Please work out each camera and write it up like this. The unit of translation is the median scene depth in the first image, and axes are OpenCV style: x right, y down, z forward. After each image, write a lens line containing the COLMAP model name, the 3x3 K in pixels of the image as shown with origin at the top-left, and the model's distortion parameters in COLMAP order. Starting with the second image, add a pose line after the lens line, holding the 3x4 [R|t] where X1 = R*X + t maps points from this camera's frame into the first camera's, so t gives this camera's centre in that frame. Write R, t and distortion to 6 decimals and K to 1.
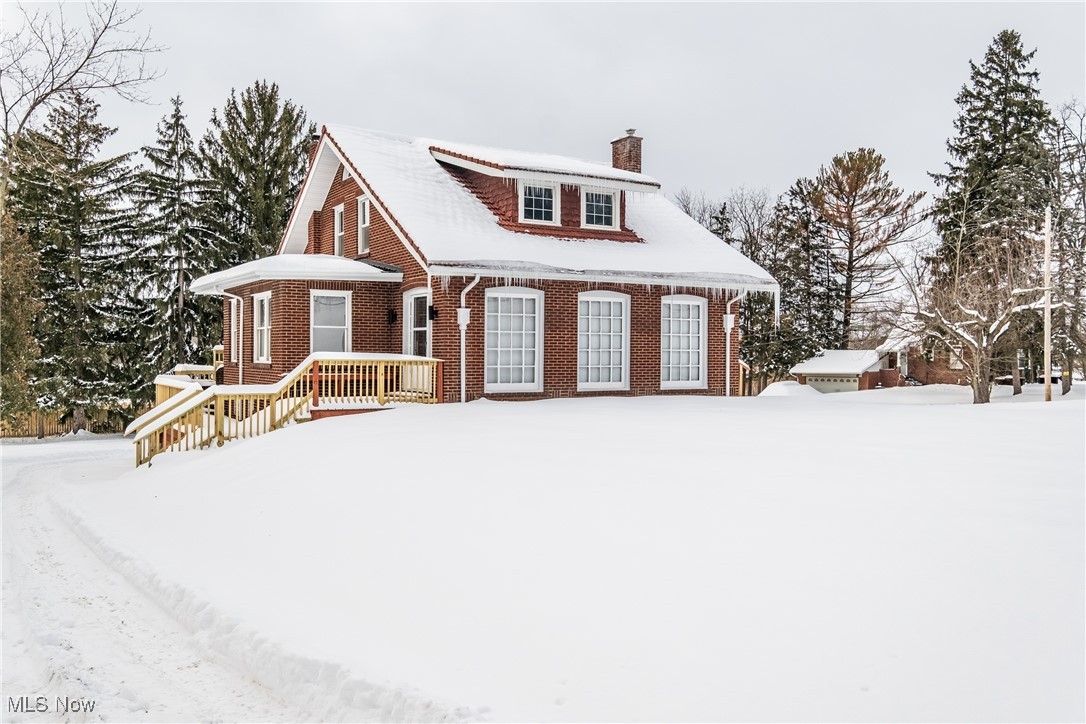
lens RADIAL K [[890.1, 0, 543.0], [0, 890.1, 362.0], [0, 0, 1]] dist [0.079198, 0.000949]
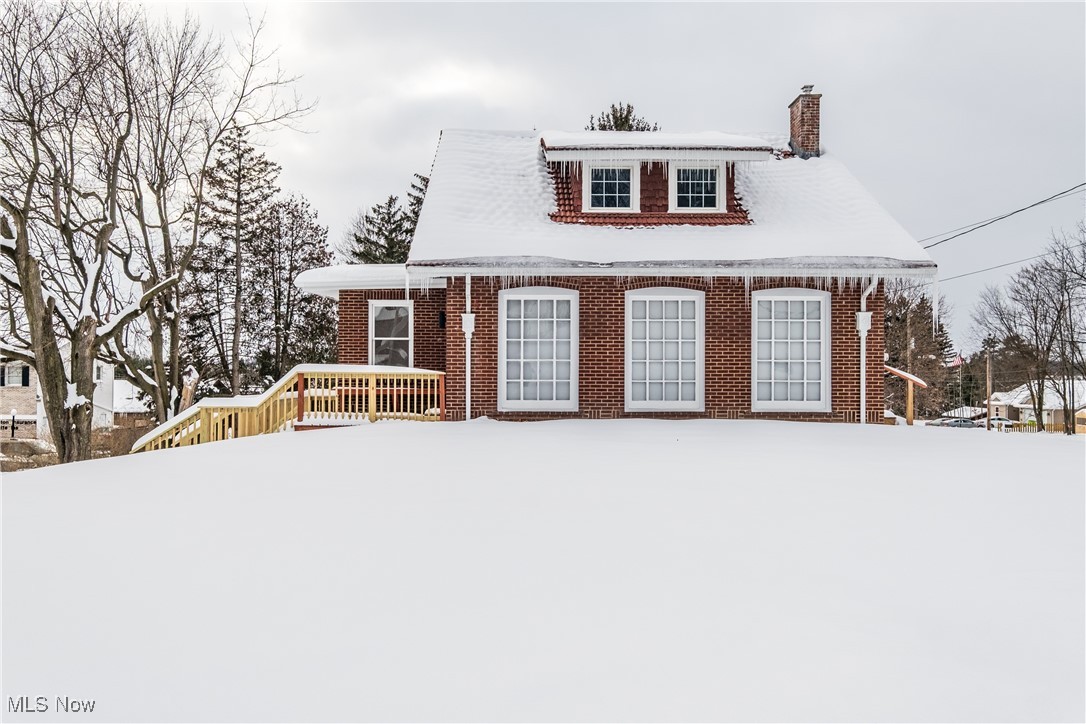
lens RADIAL K [[890.1, 0, 543.0], [0, 890.1, 362.0], [0, 0, 1]] dist [0.079198, 0.000949]
pose [[0.885281, -0.006186, -0.465016, 0.340266], [-0.001717, 0.999861, -0.016569, 0.001138], [0.465054, 0.015466, 0.885147, 0.232358]]
